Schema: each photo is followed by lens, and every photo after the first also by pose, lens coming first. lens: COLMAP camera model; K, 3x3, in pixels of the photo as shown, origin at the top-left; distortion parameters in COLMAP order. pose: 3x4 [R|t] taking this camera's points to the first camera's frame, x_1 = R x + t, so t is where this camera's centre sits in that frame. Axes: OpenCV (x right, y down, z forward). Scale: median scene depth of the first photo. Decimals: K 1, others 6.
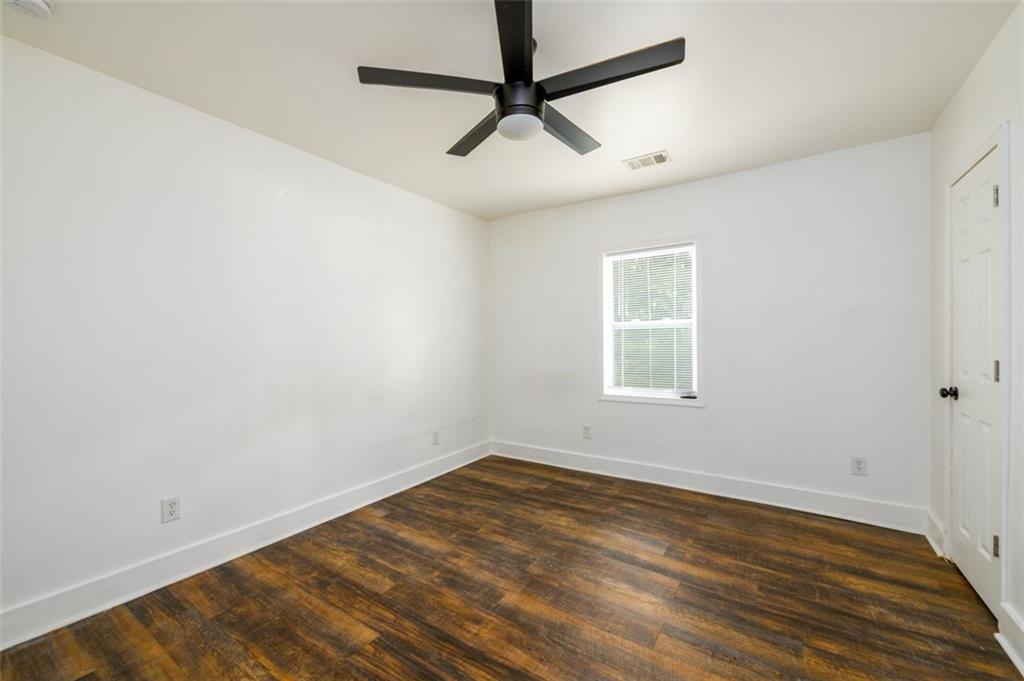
lens RADIAL K [[411.7, 0, 509.4], [0, 411.7, 340.2], [0, 0, 1]] dist [0.001997, -0.000187]
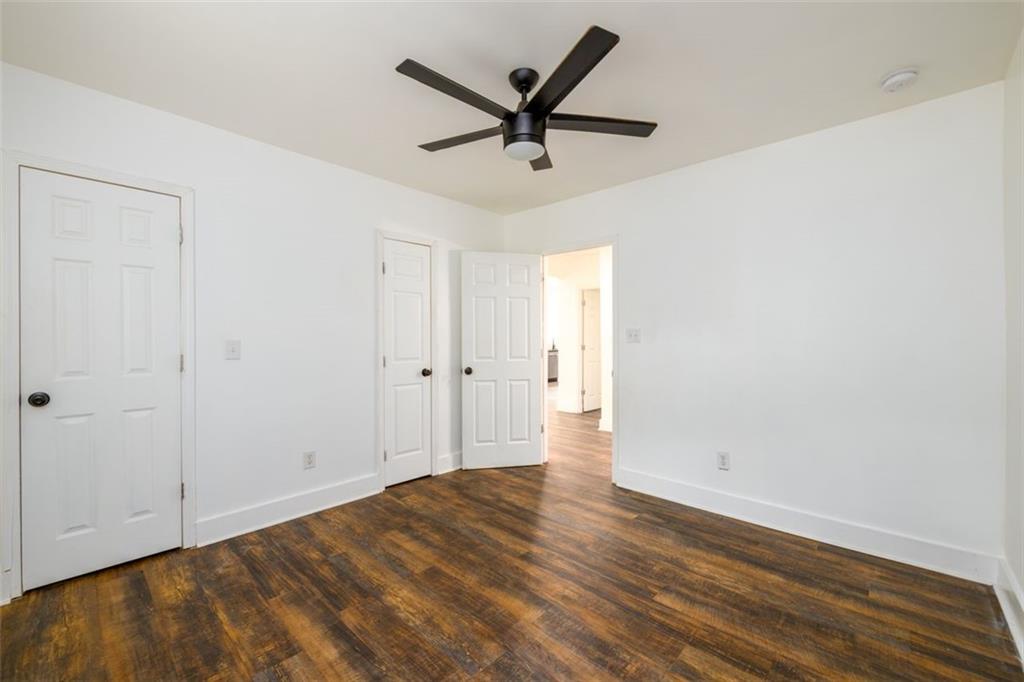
lens RADIAL K [[411.7, 0, 509.4], [0, 411.7, 340.7], [0, 0, 1]] dist [0.001997, -0.000187]
pose [[-0.987803, 0.007348, 0.155538, -0.097597], [0.007785, 0.999967, 0.002199, 0.005793], [-0.155517, 0.003384, -0.987827, 1.951205]]
